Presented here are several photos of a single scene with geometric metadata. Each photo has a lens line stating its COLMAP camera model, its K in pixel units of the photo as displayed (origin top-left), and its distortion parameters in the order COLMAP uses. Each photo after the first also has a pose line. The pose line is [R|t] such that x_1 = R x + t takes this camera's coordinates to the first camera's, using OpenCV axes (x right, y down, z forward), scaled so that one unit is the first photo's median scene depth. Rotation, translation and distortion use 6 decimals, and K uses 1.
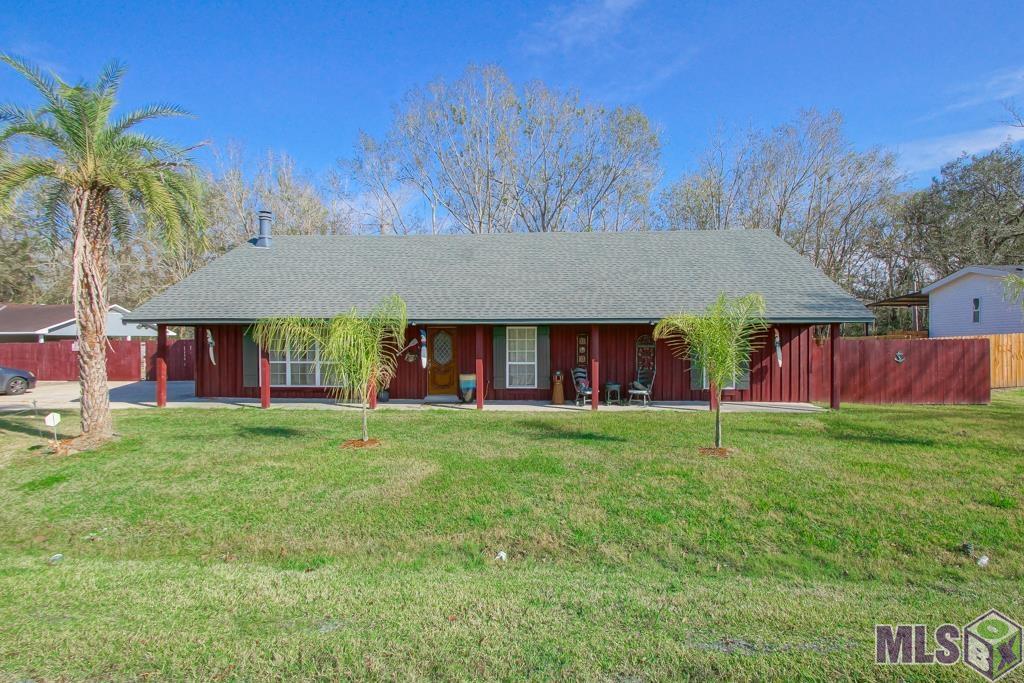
lens RADIAL K [[476.4, 0, 512.0], [0, 476.4, 341.5], [0, 0, 1]] dist [-0.001392, -0.000697]
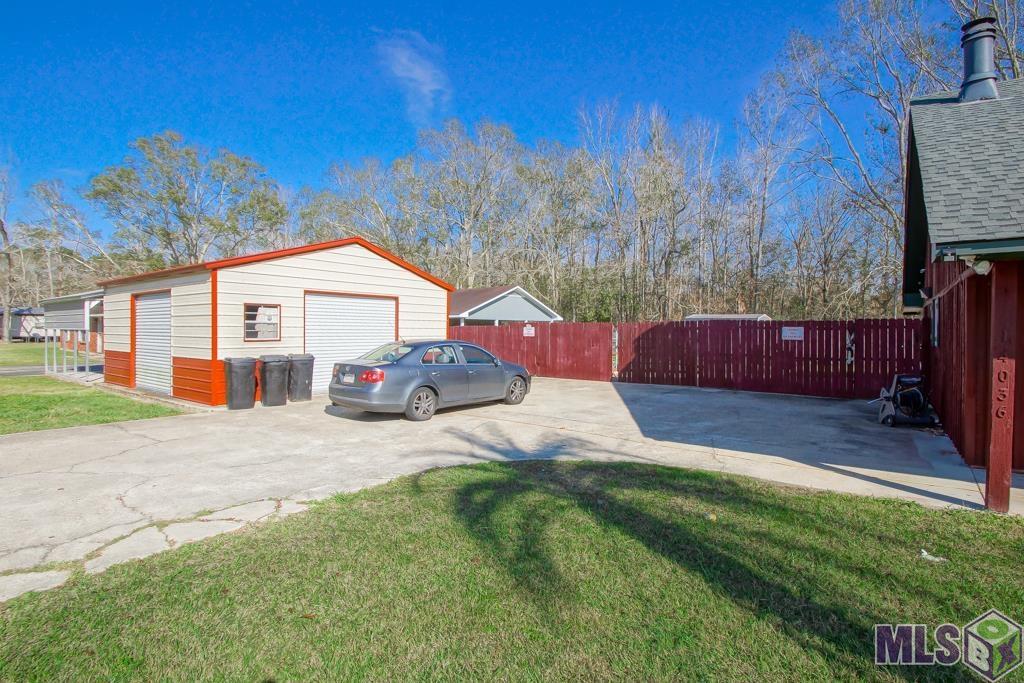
lens RADIAL K [[476.4, 0, 512.0], [0, 476.4, 341.5], [0, 0, 1]] dist [-0.001392, -0.000697]
pose [[0.839376, 0.023199, -0.543055, -0.524611], [-0.010325, 0.999589, 0.026743, 0.007669], [0.543452, -0.016841, 0.839271, 0.339077]]
